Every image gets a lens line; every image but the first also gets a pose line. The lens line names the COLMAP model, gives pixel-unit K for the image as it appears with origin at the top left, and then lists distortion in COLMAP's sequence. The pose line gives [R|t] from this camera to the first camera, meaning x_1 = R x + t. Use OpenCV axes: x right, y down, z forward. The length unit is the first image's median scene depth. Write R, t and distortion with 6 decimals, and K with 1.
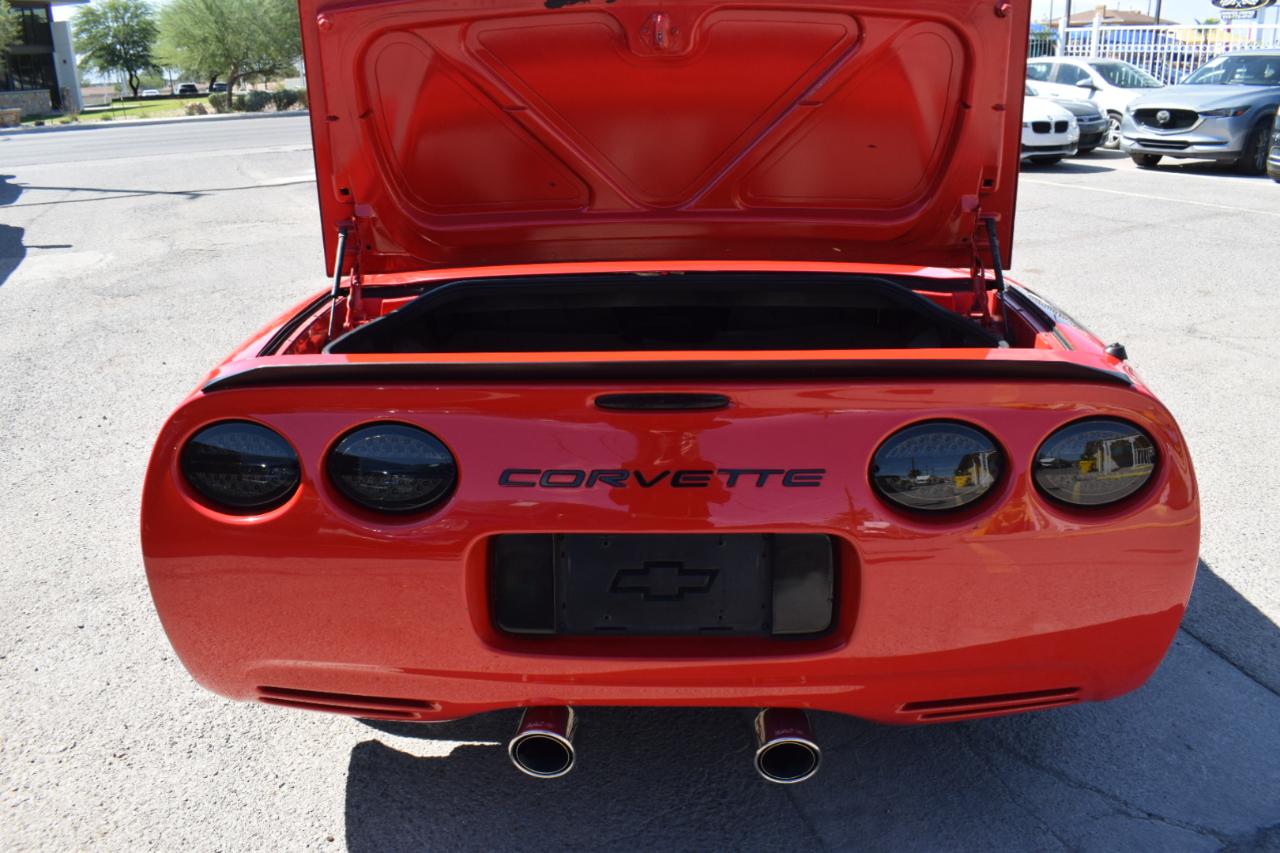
lens RADIAL K [[954.3, 0, 640.0], [0, 954.3, 426.5], [0, 0, 1]] dist [-0.089669, 0.003392]
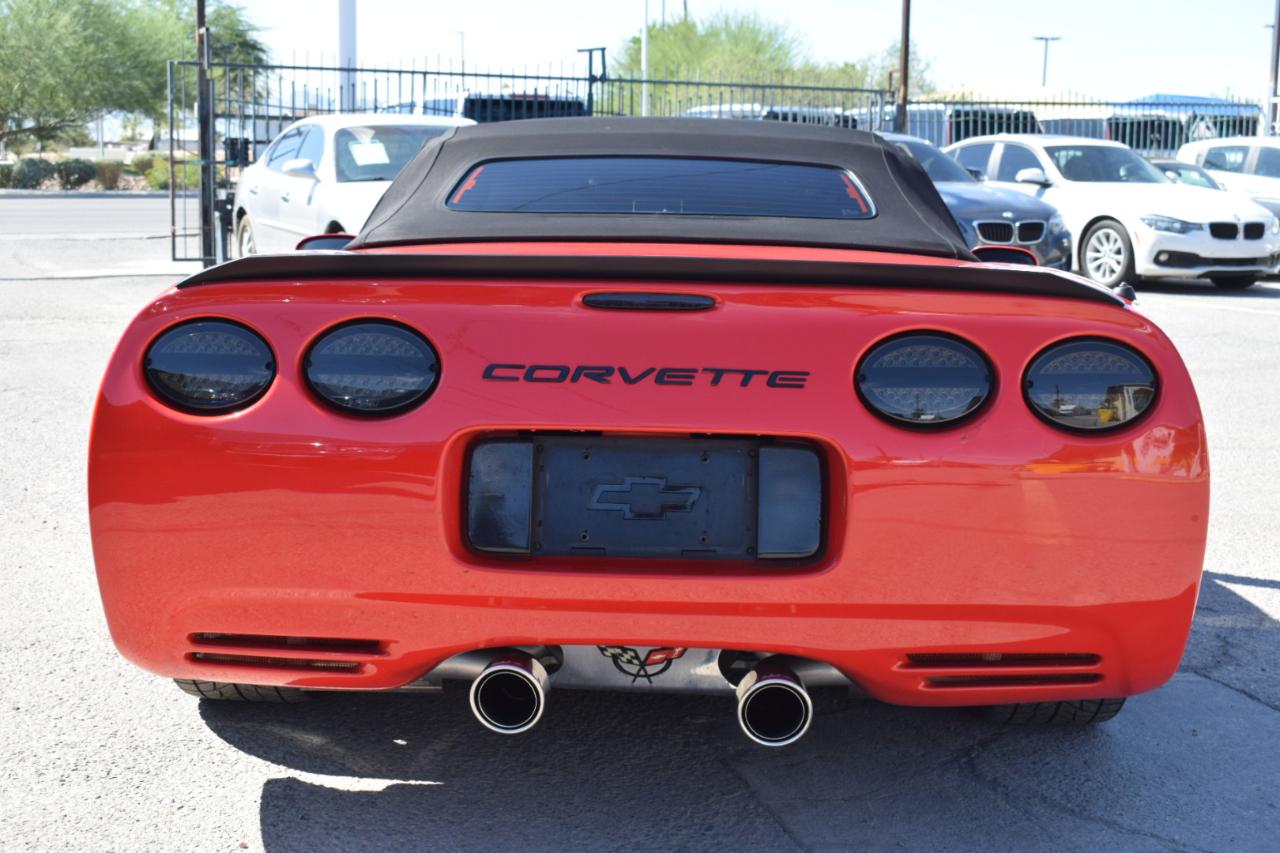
lens RADIAL K [[1507.6, 0, 640.0], [0, 1507.6, 426.5], [0, 0, 1]] dist [-0.044598, -0.019740]
pose [[0.999368, 0.033345, 0.012293, -0.001204], [-0.030624, 0.983511, -0.178236, 0.281756], [-0.018033, 0.177747, 0.983911, -0.396793]]
